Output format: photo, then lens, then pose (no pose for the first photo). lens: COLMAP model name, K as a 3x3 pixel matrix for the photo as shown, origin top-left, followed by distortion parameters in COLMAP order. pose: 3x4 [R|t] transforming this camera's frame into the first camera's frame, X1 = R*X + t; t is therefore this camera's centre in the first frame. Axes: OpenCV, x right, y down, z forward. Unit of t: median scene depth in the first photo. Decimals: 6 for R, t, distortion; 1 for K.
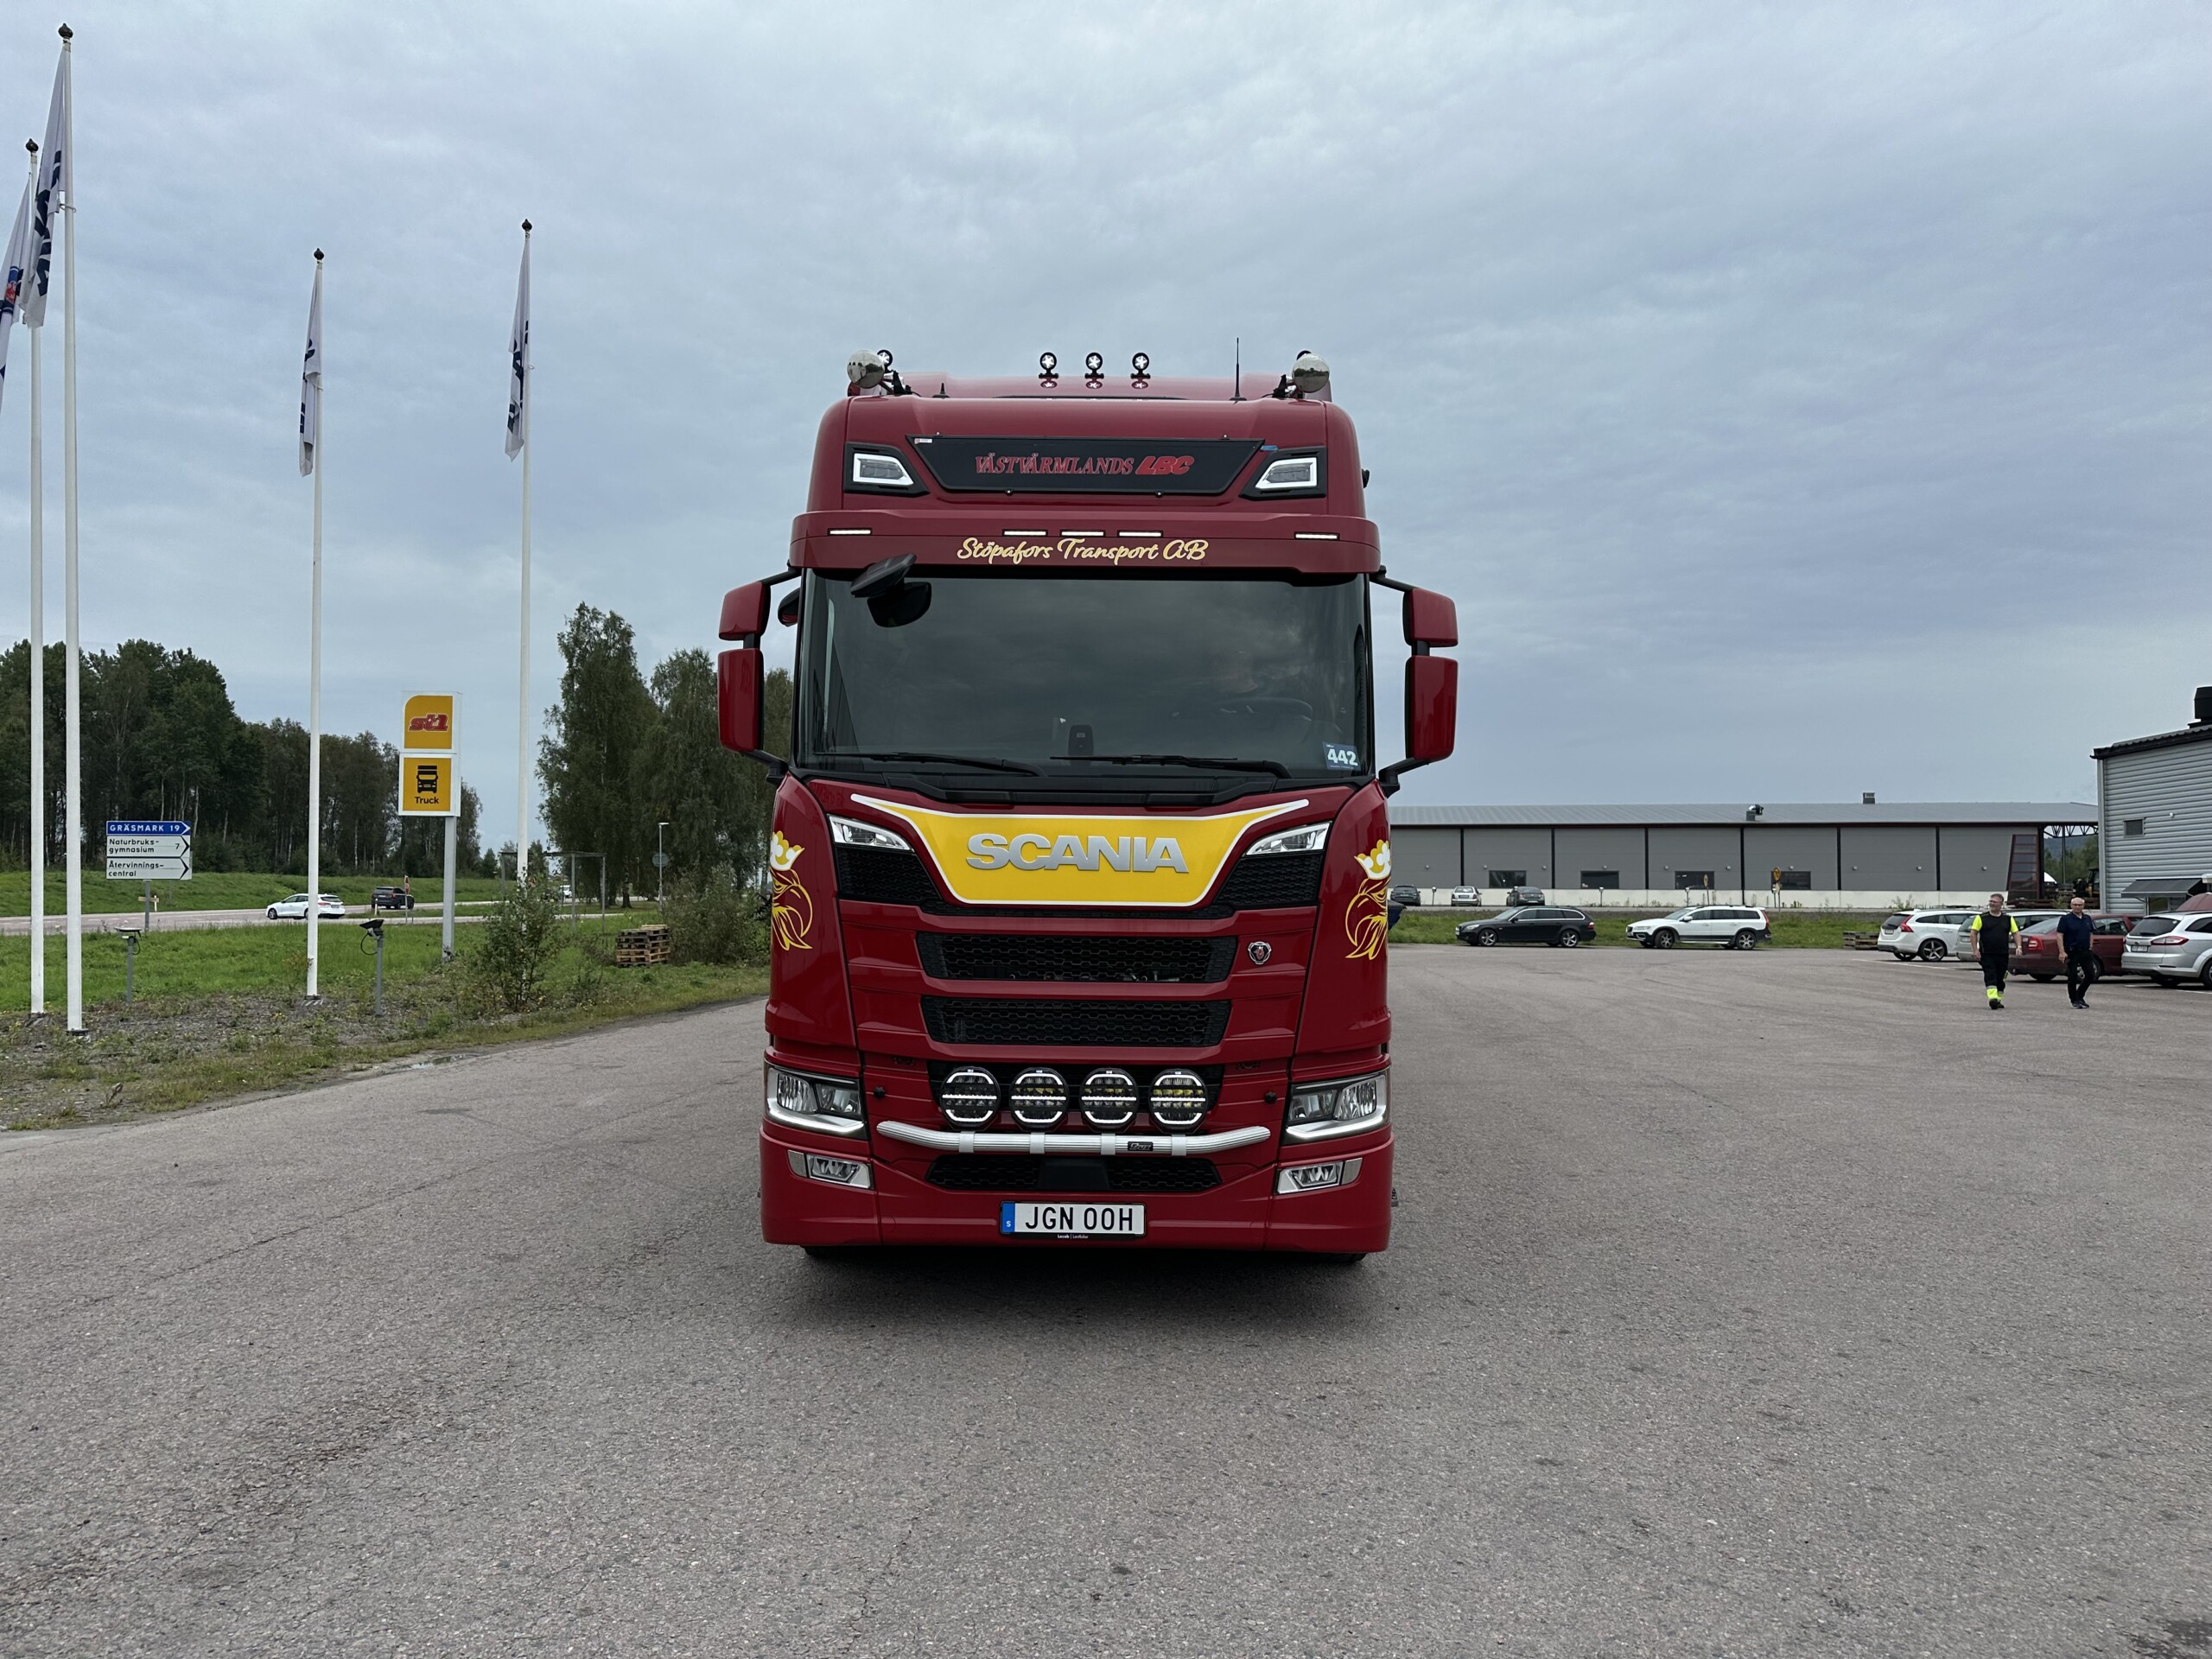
lens RADIAL K [[1500.1, 0, 1102.2], [0, 1500.1, 847.1], [0, 0, 1]] dist [0.081941, -0.084933]
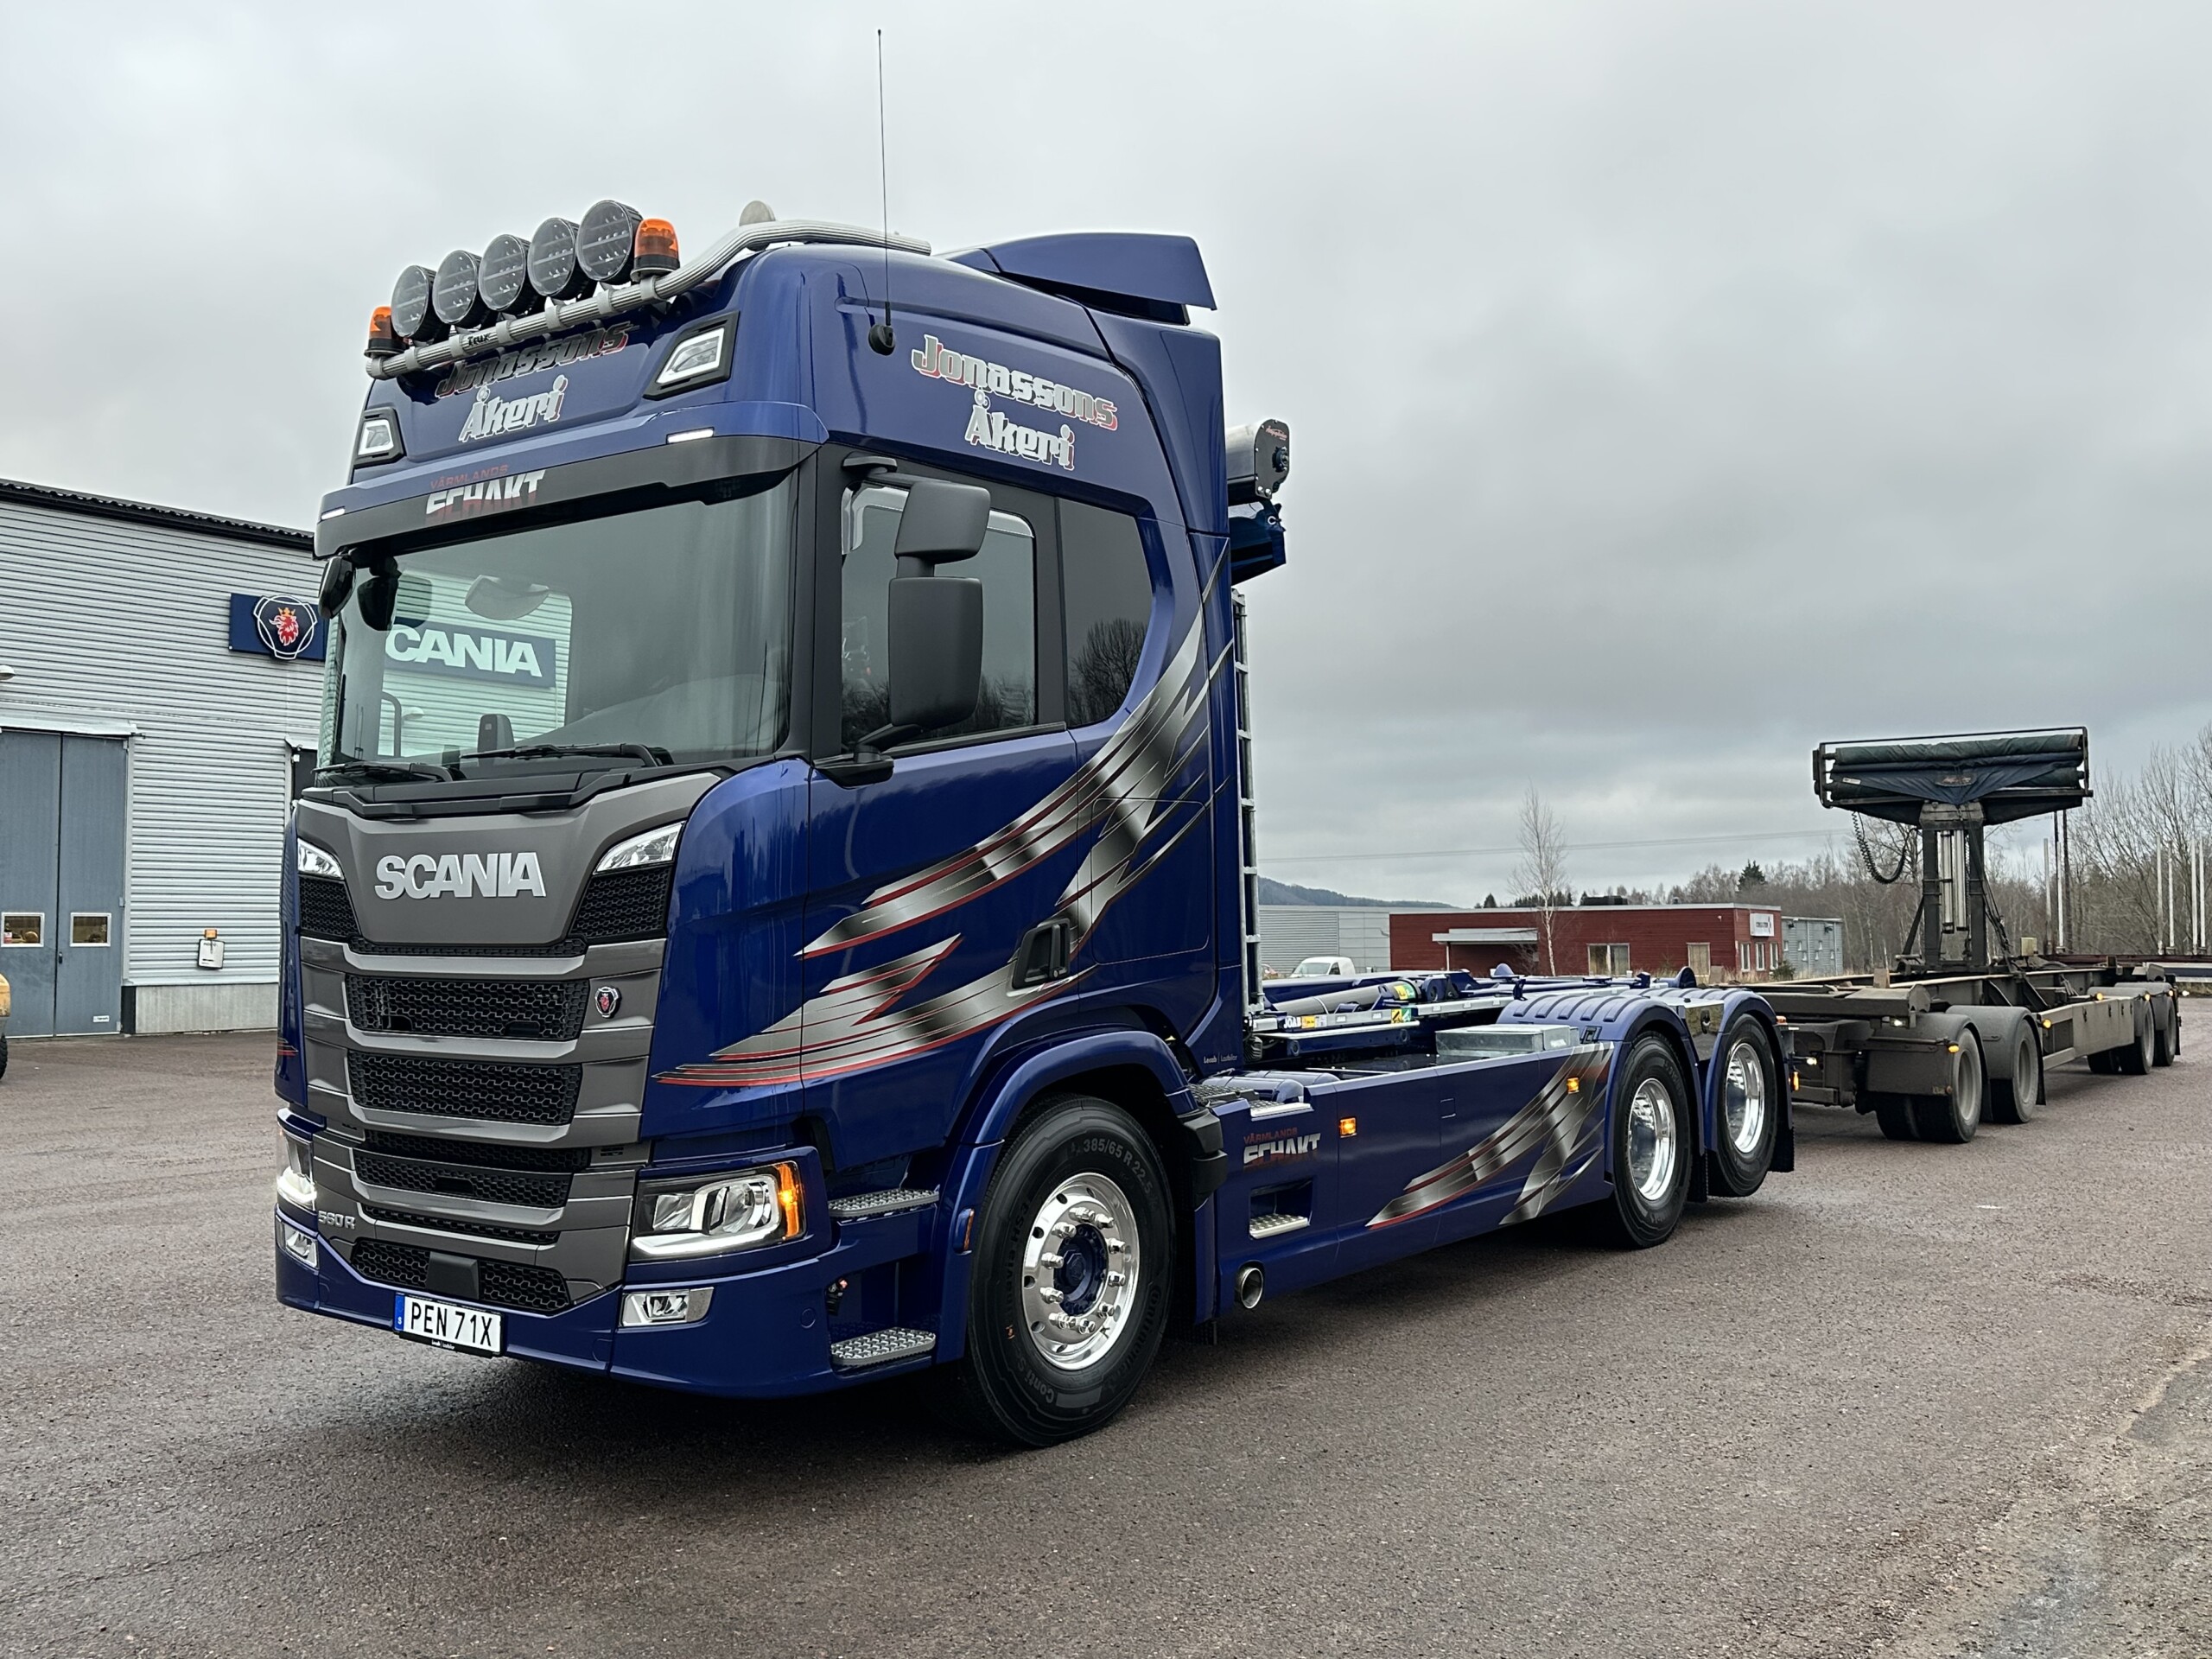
lens RADIAL K [[1937.5, 0, 1106.0], [0, 1937.5, 829.5], [0, 0, 1]] dist [0.024858, -0.001475]
pose [[0.810984, -0.041024, -0.583629, 0.867871], [0.028769, 0.999128, -0.030254, 0.021007], [0.584361, 0.007746, 0.811457, 0.356774]]
